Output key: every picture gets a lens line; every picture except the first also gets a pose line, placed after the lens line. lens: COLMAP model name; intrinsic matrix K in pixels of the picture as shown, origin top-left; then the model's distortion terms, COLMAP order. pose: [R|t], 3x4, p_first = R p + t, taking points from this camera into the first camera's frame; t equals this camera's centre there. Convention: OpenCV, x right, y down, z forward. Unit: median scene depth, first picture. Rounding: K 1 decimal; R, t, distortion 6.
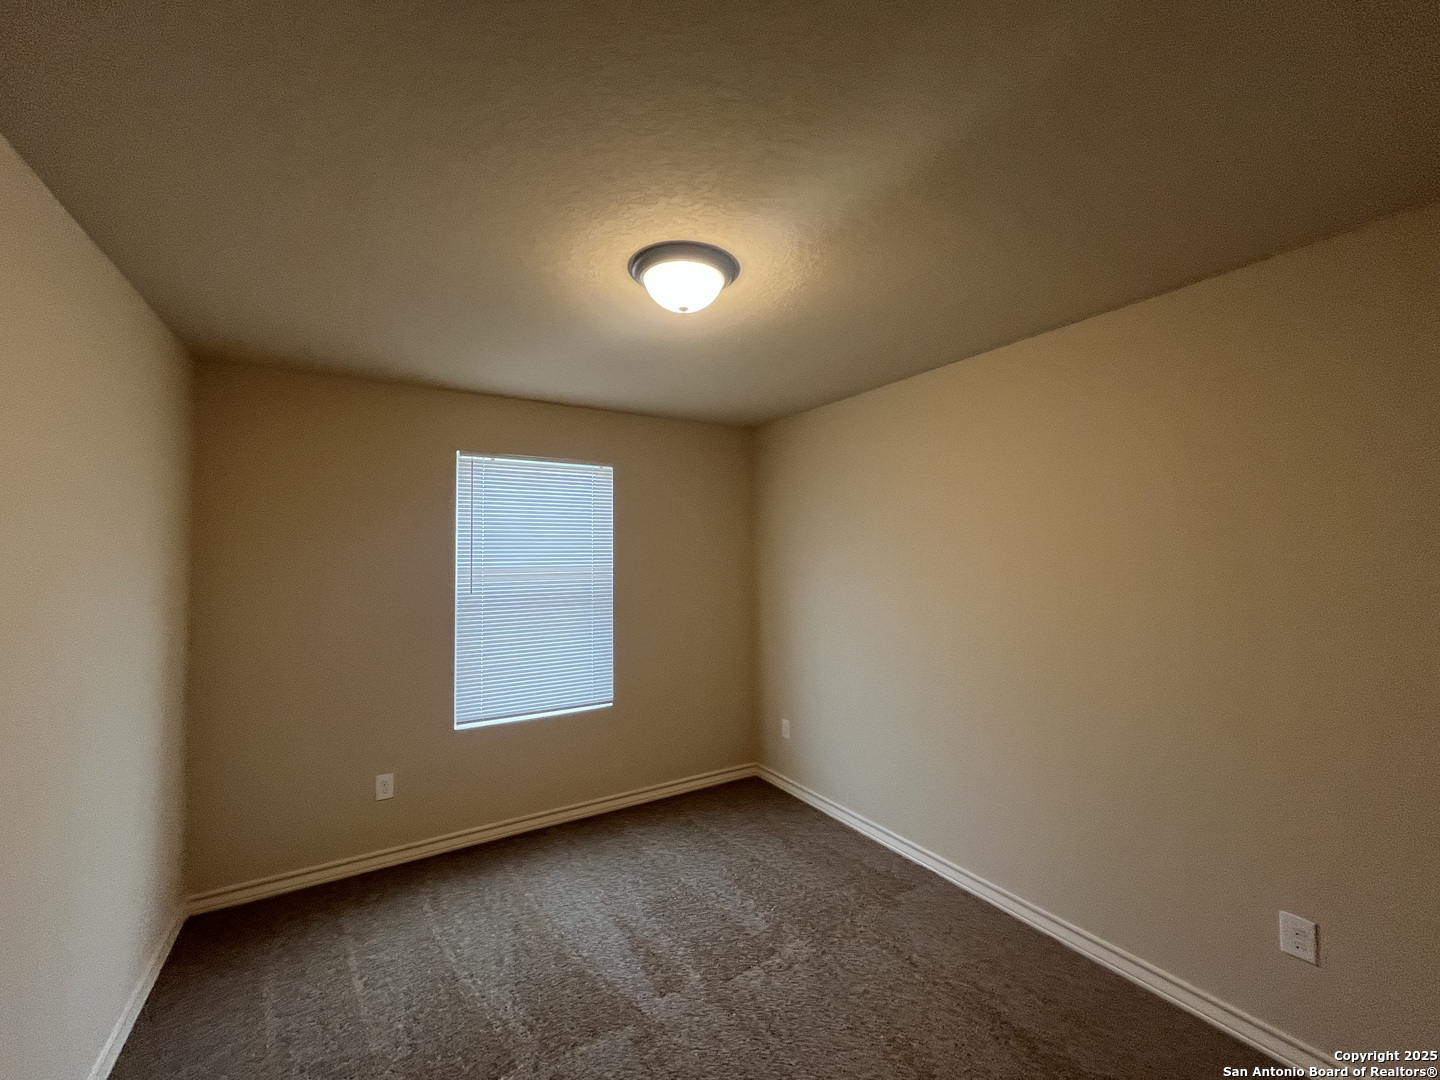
lens RADIAL K [[578.4, 0, 717.0], [0, 578.4, 539.2], [0, 0, 1]] dist [-0.001194, -0.000221]
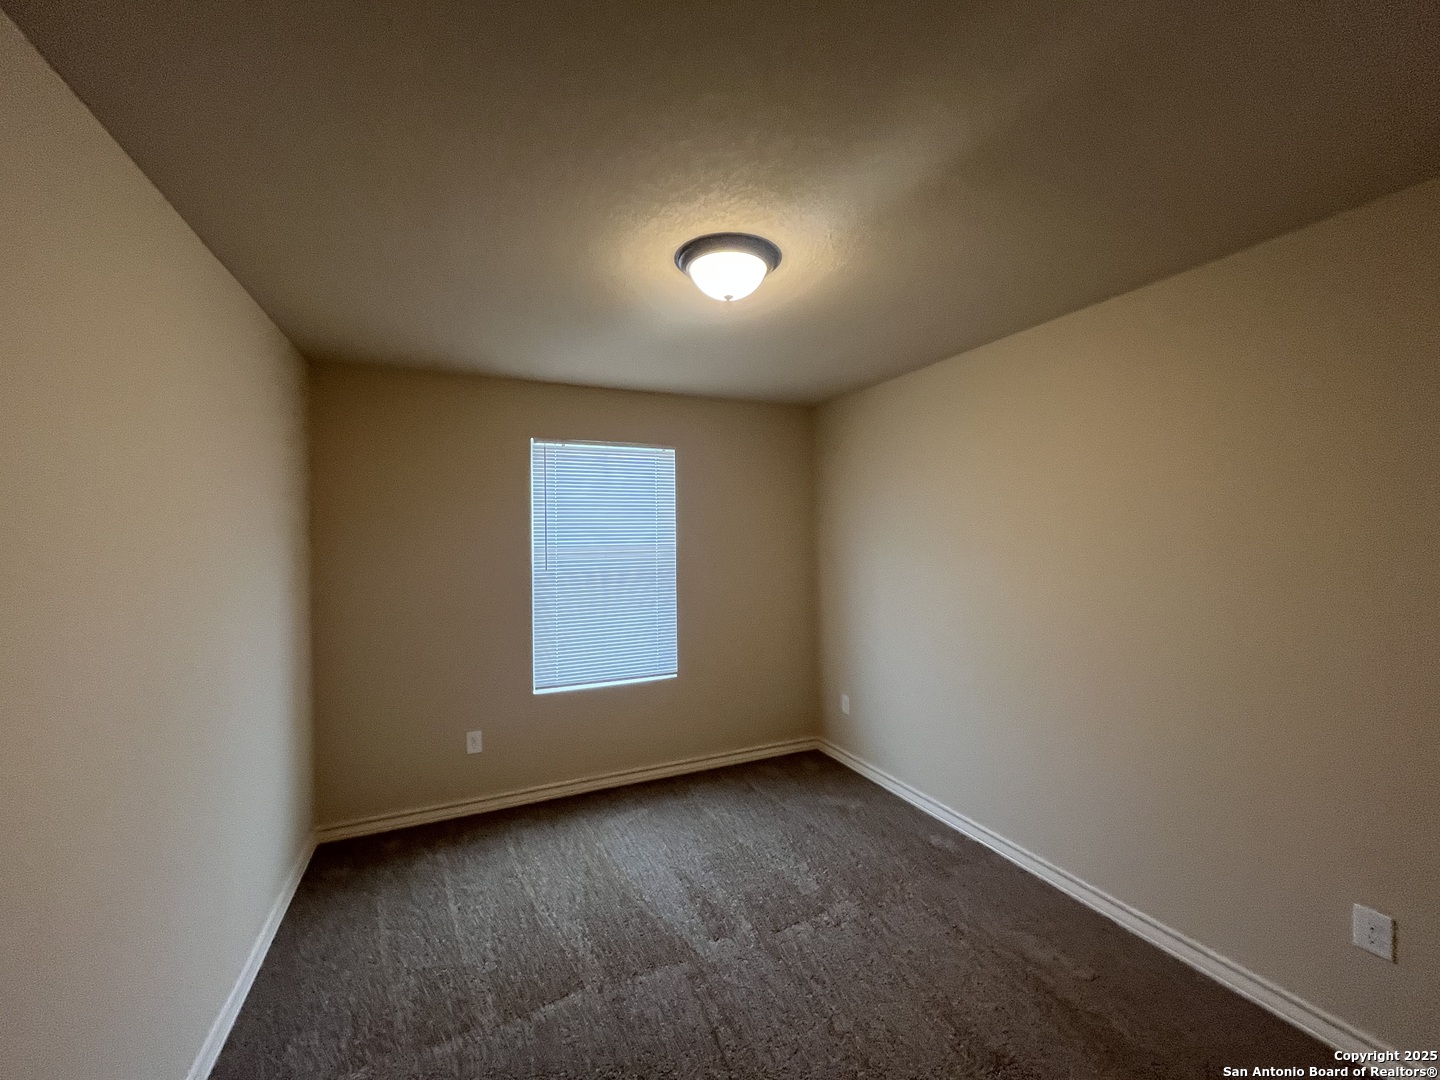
lens RADIAL K [[578.4, 0, 717.9], [0, 578.4, 538.4], [0, 0, 1]] dist [-0.001194, -0.000221]
pose [[0.991903, -0.003637, -0.126945, 0.045384], [0.007914, 0.999417, 0.033203, 0.001701], [0.126750, -0.033939, 0.991354, -0.043711]]
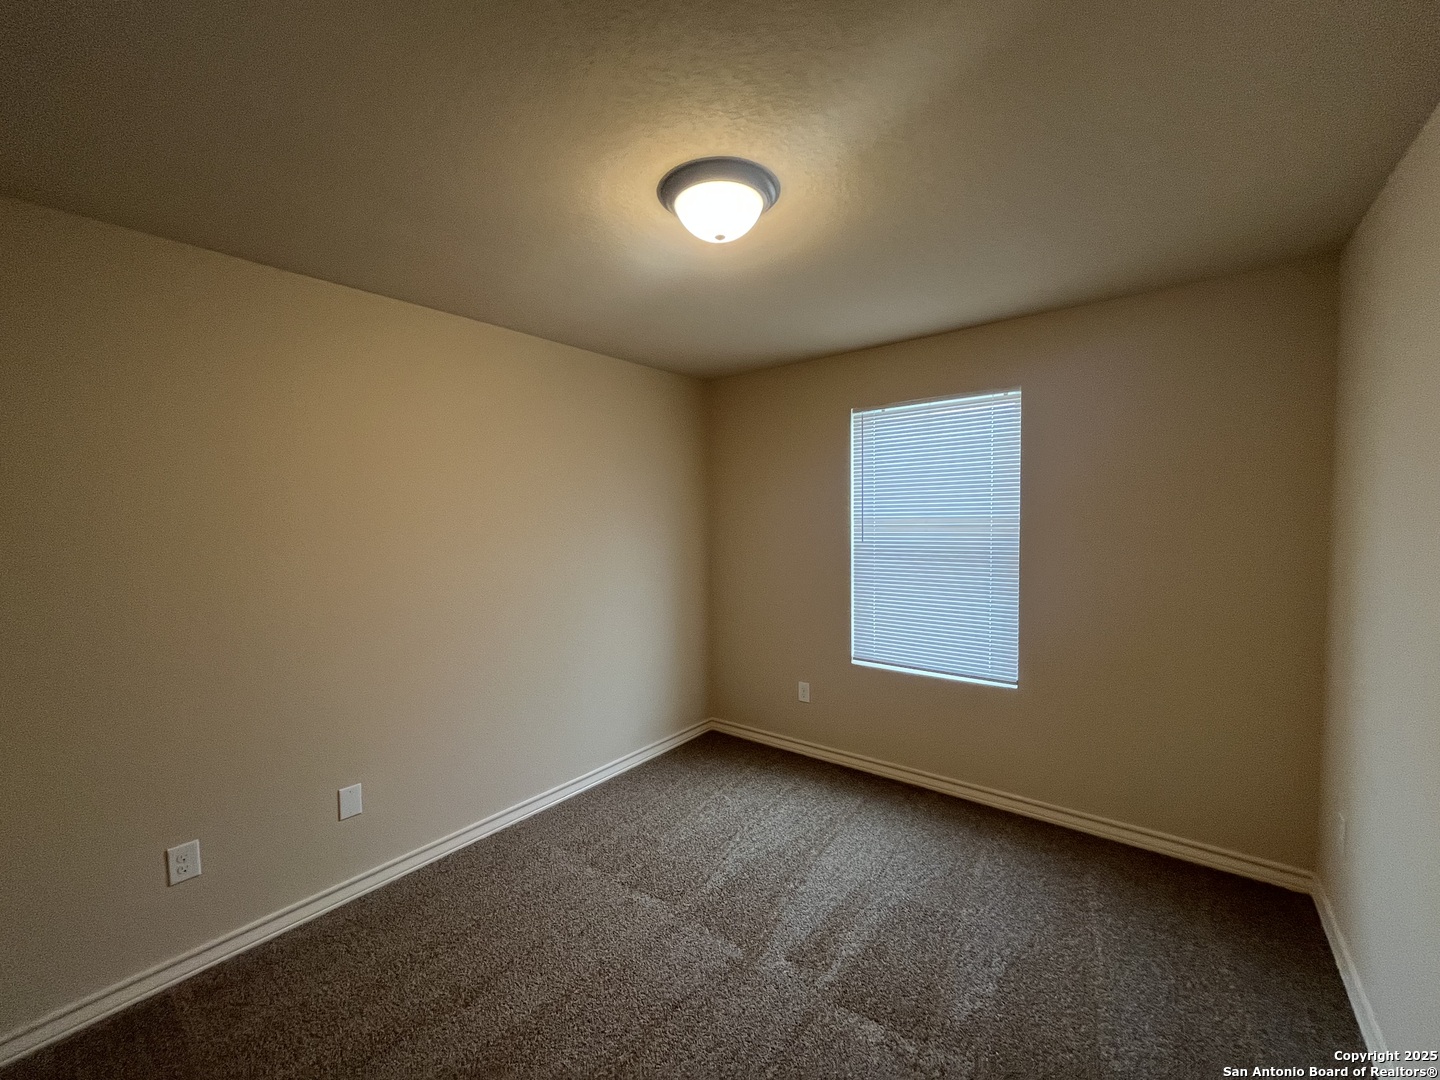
lens RADIAL K [[578.4, 0, 718.7], [0, 578.4, 535.6], [0, 0, 1]] dist [-0.001194, -0.000221]
pose [[0.341068, 0.032978, -0.939460, 0.689021], [0.045902, 0.997608, 0.051684, 0.020957], [0.938917, -0.060750, 0.338738, 0.551791]]
